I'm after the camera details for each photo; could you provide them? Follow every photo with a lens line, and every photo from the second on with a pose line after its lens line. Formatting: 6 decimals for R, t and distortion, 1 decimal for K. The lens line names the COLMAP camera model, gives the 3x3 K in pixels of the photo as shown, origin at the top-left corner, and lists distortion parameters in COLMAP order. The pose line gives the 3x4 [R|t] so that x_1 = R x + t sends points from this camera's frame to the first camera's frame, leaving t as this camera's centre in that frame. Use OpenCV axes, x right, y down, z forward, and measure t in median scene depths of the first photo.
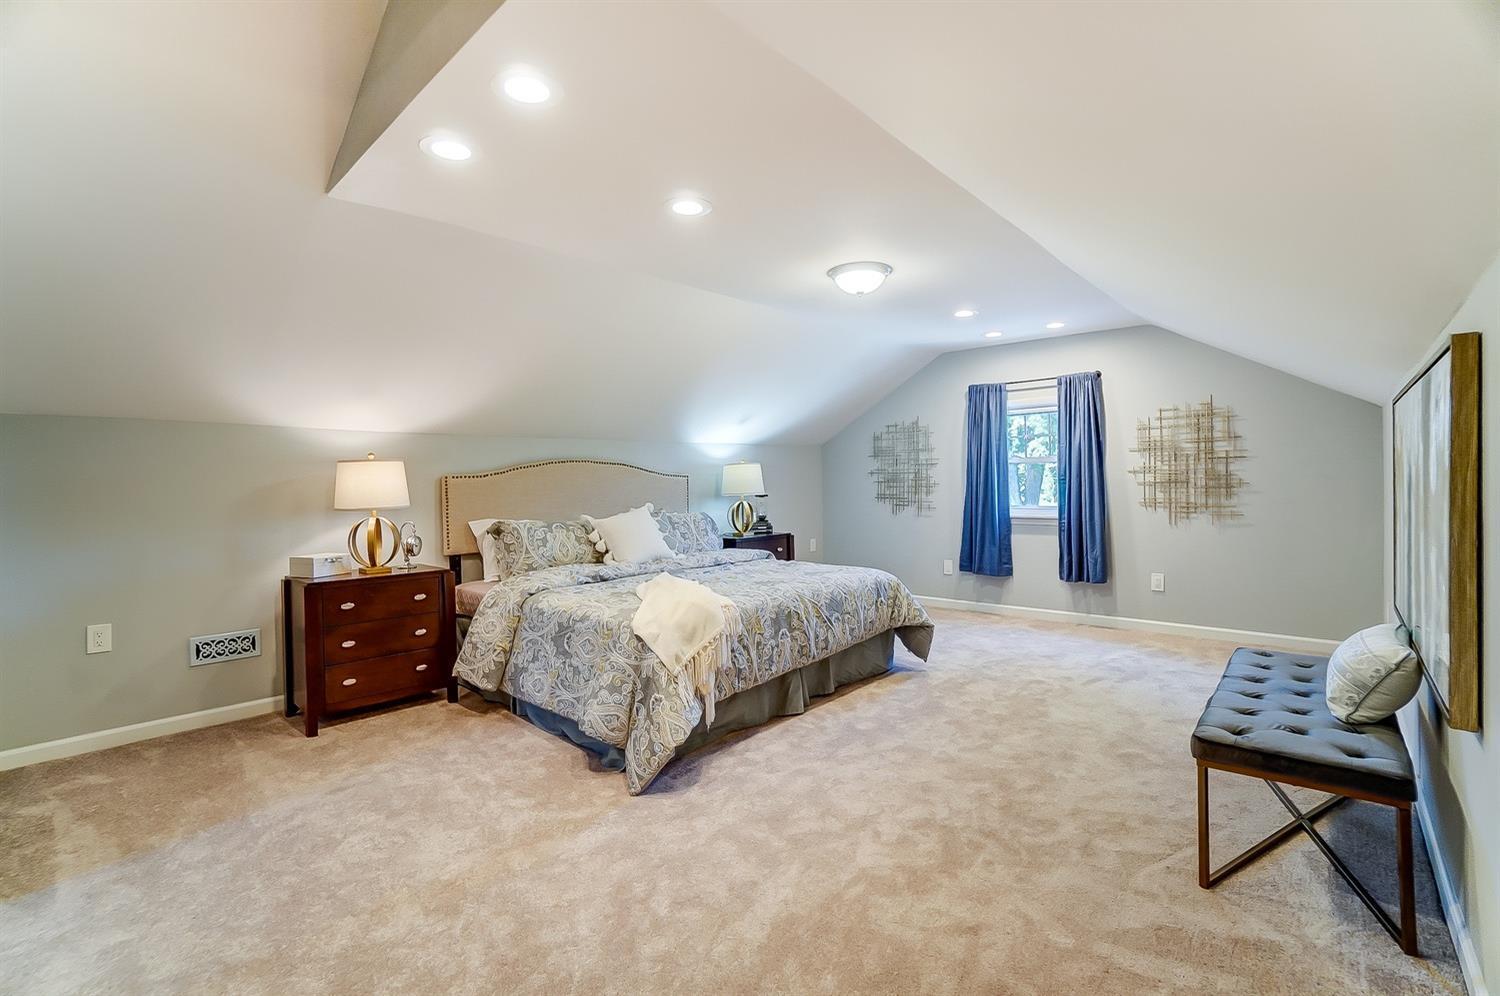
lens RADIAL K [[672.6, 0, 748.8], [0, 672.6, 488.7], [0, 0, 1]] dist [-0.001016, -0.000088]
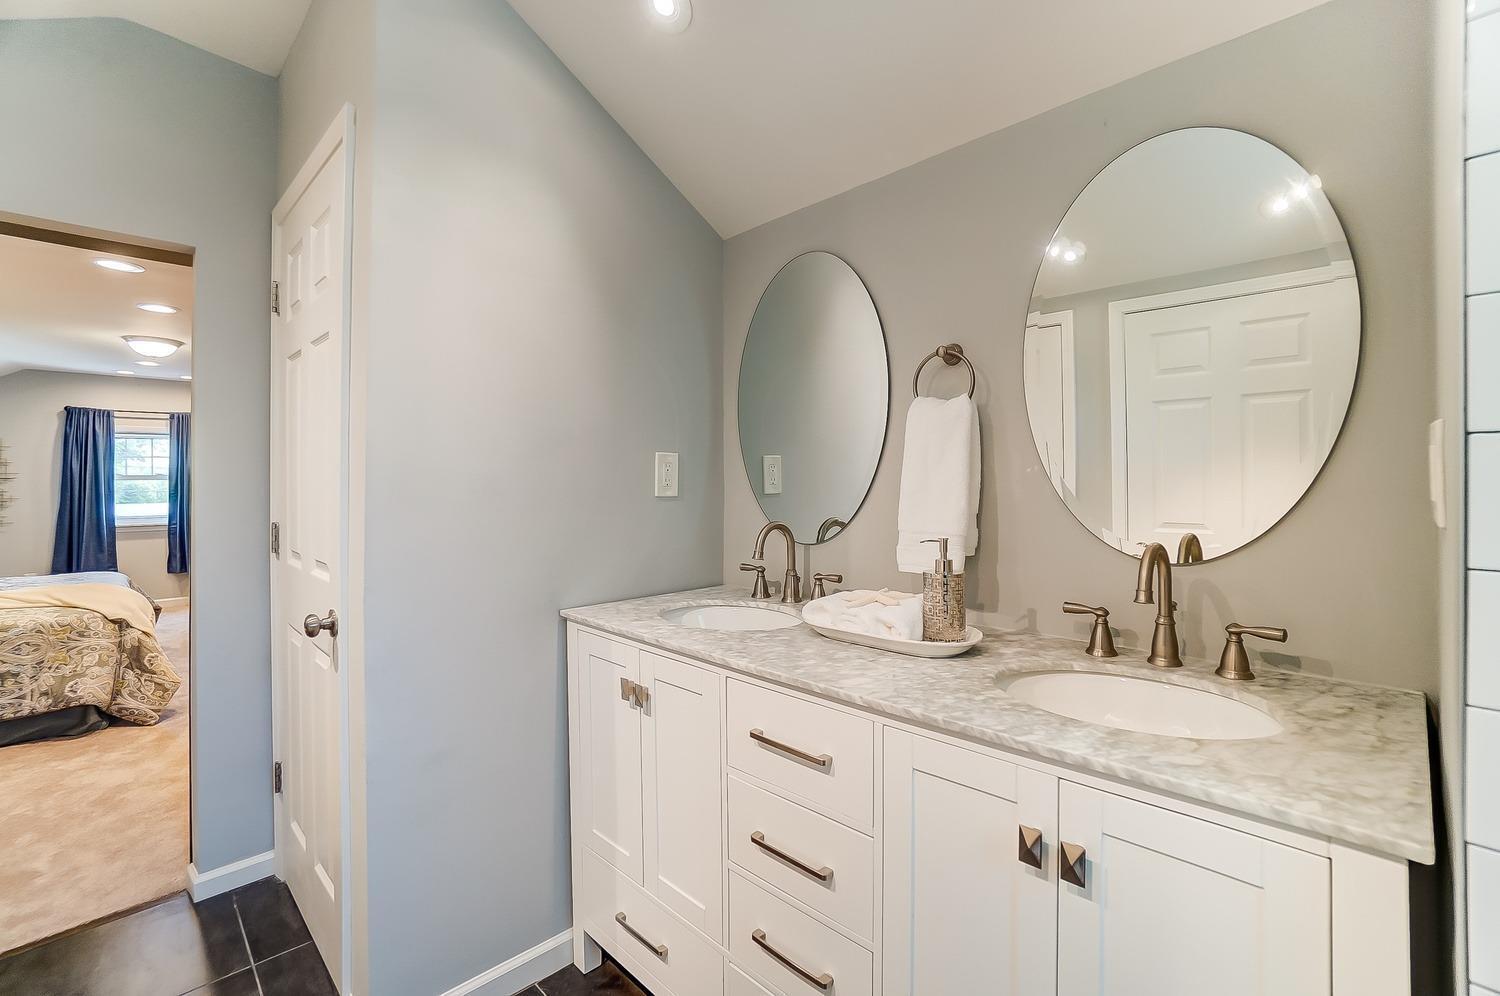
lens RADIAL K [[672.6, 0, 748.8], [0, 672.6, 487.1], [0, 0, 1]] dist [-0.001016, -0.000088]
pose [[0.048712, 0.002003, 0.998811, -0.738532], [0.014397, 0.999893, -0.002708, -0.006564], [-0.998709, 0.014512, 0.048678, -0.144860]]
